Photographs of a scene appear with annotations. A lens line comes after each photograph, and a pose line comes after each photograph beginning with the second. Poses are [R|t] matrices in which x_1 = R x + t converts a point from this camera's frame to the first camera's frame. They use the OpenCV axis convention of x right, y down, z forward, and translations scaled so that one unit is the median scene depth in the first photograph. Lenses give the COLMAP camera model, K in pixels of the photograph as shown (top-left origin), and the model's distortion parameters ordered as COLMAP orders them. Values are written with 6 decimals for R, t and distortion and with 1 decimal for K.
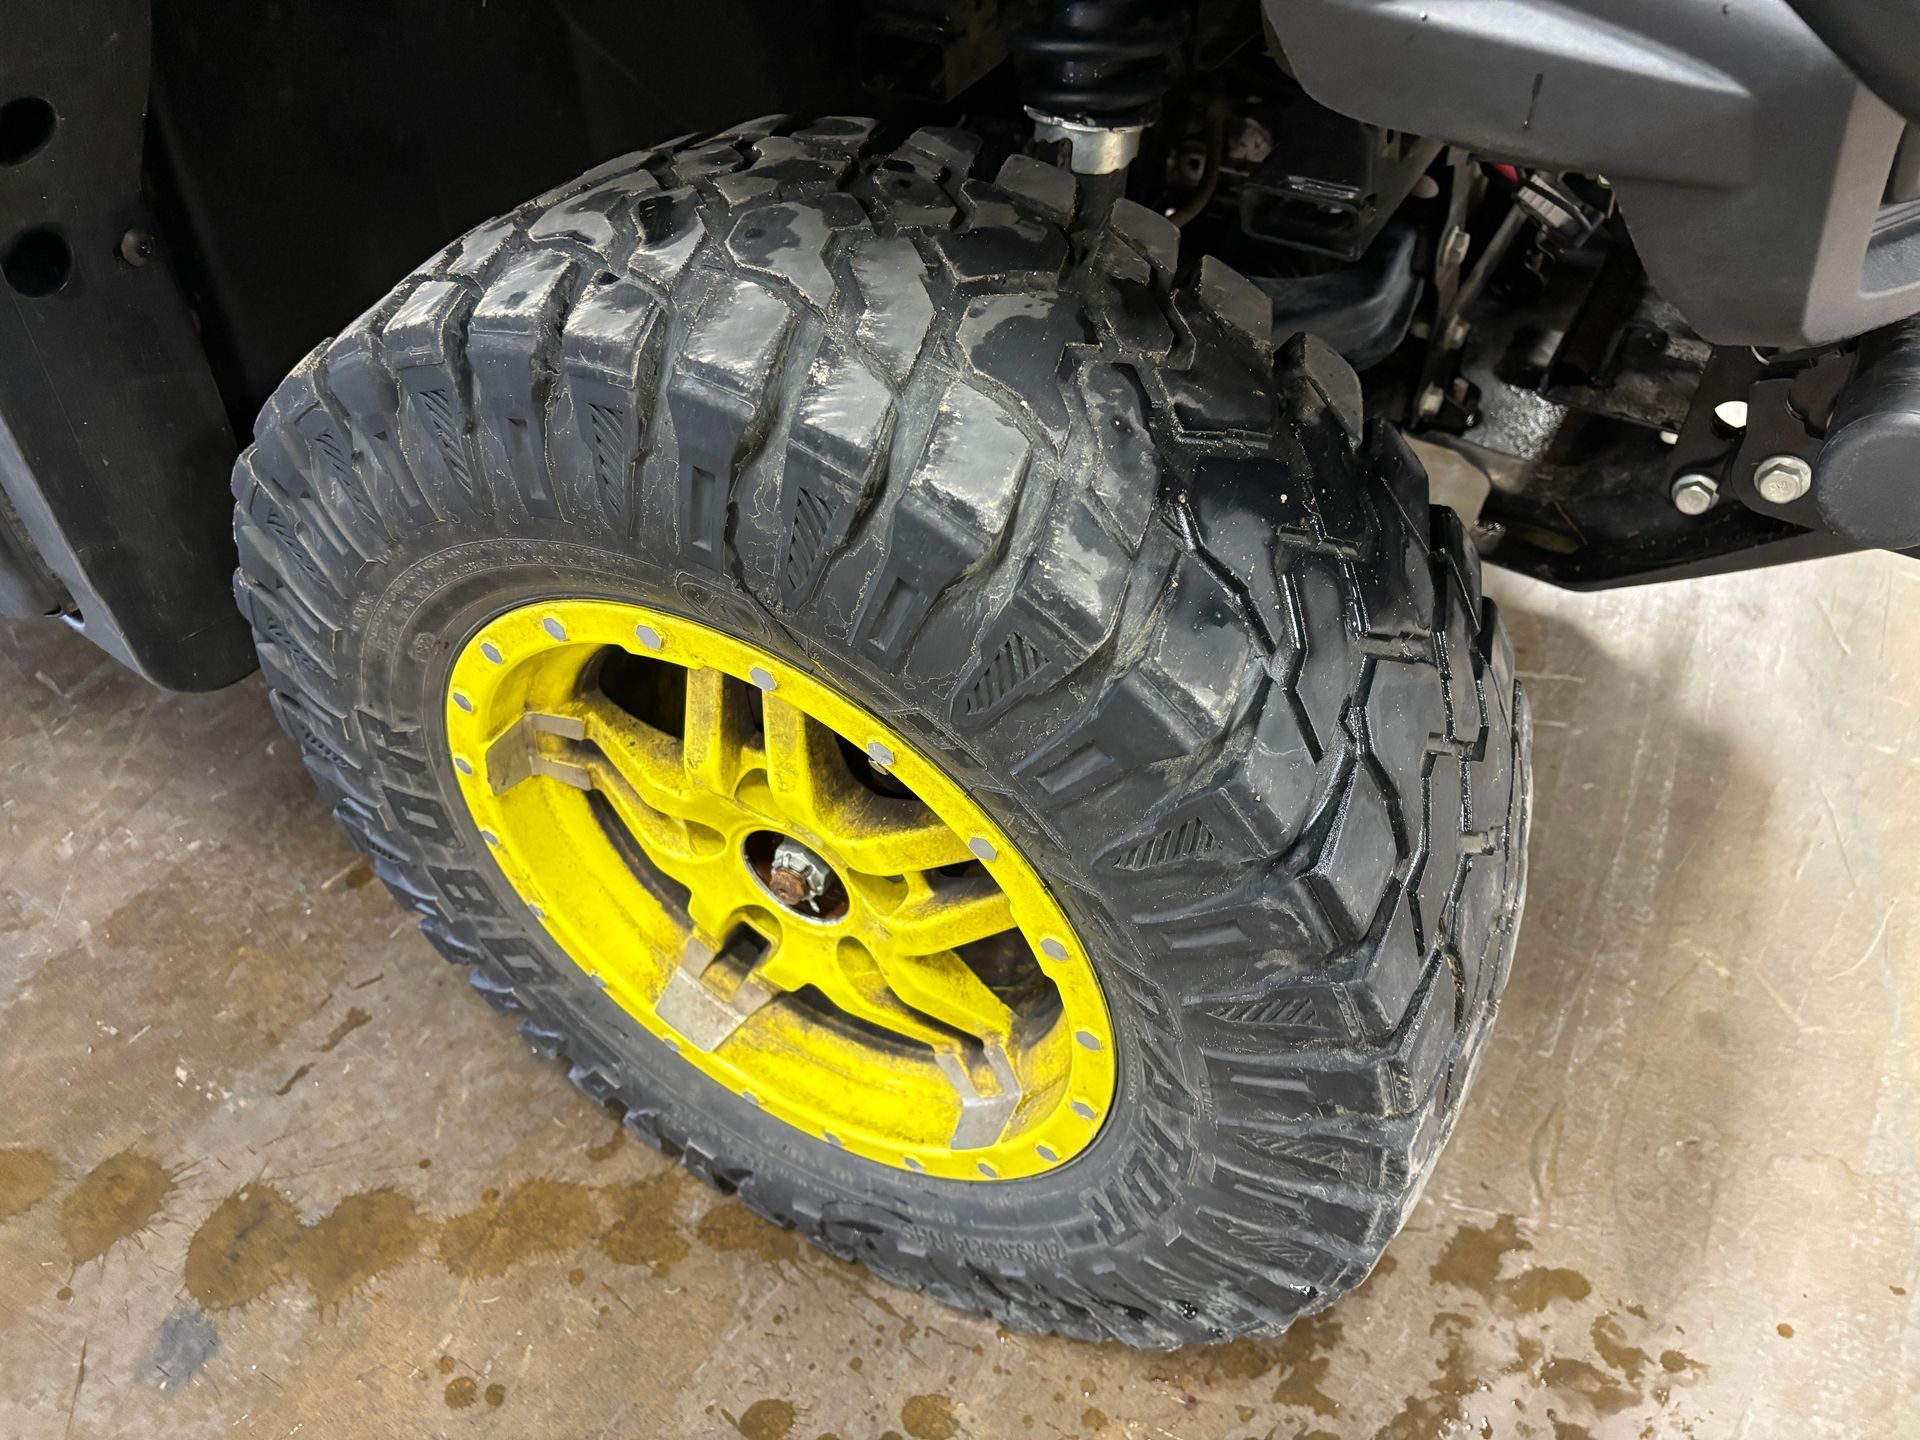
lens RADIAL K [[1475.0, 0, 965.3], [0, 1475.0, 711.4], [0, 0, 1]] dist [0.000473, 0.014545]
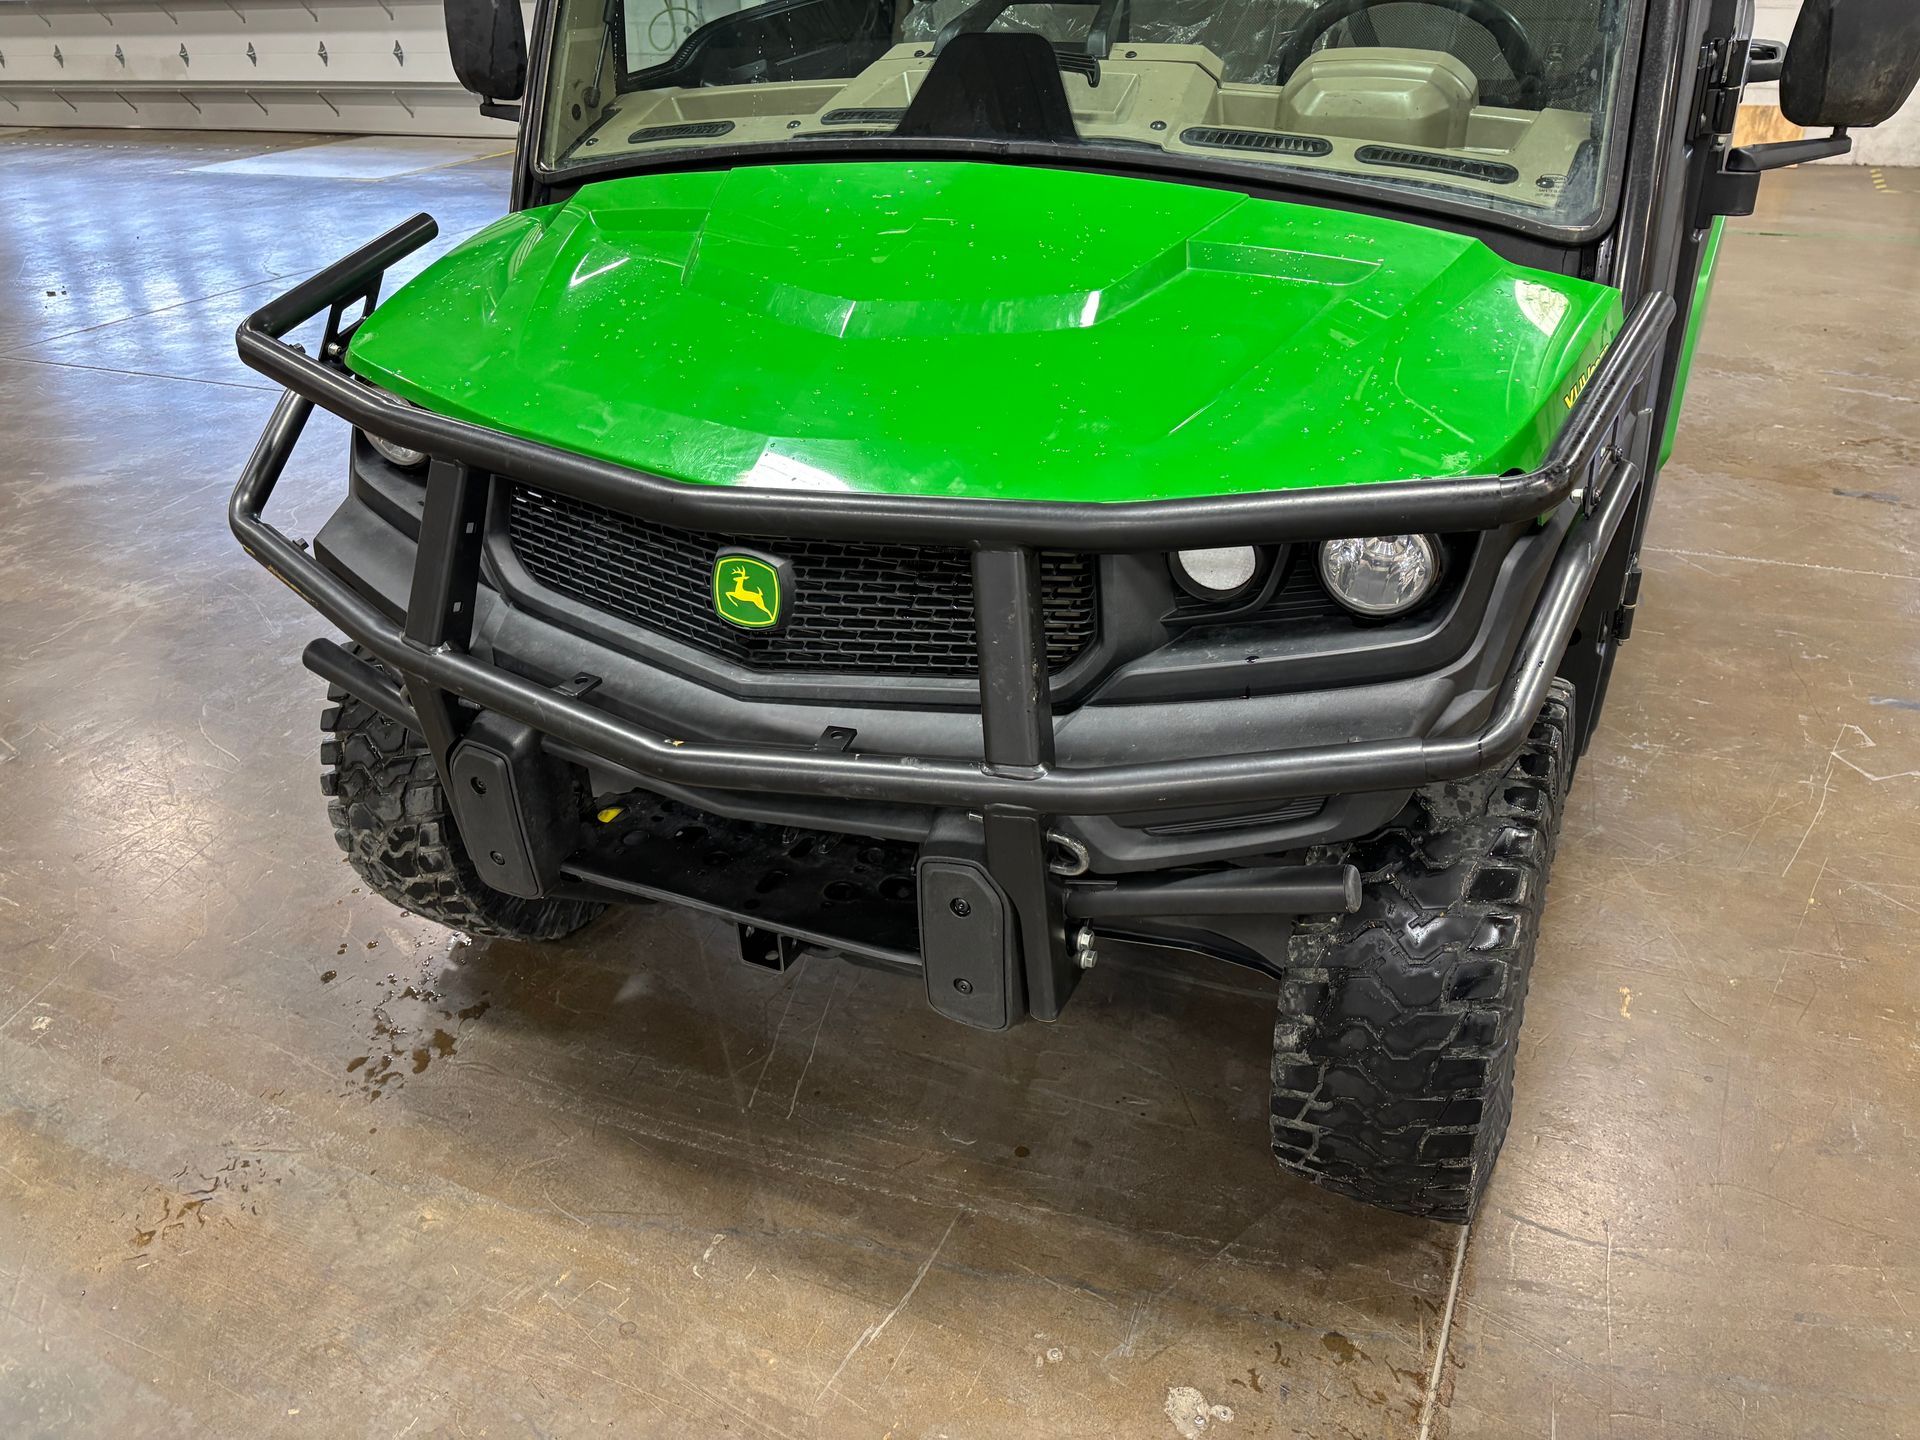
lens RADIAL K [[1443.1, 0, 968.5], [0, 1443.1, 727.9], [0, 0, 1]] dist [0.058306, -0.059453]
pose [[0.069194, 0.499965, -0.863277, 2.577510], [-0.688270, 0.650337, 0.321475, -1.516652], [0.722147, 0.571924, 0.389110, 0.518858]]
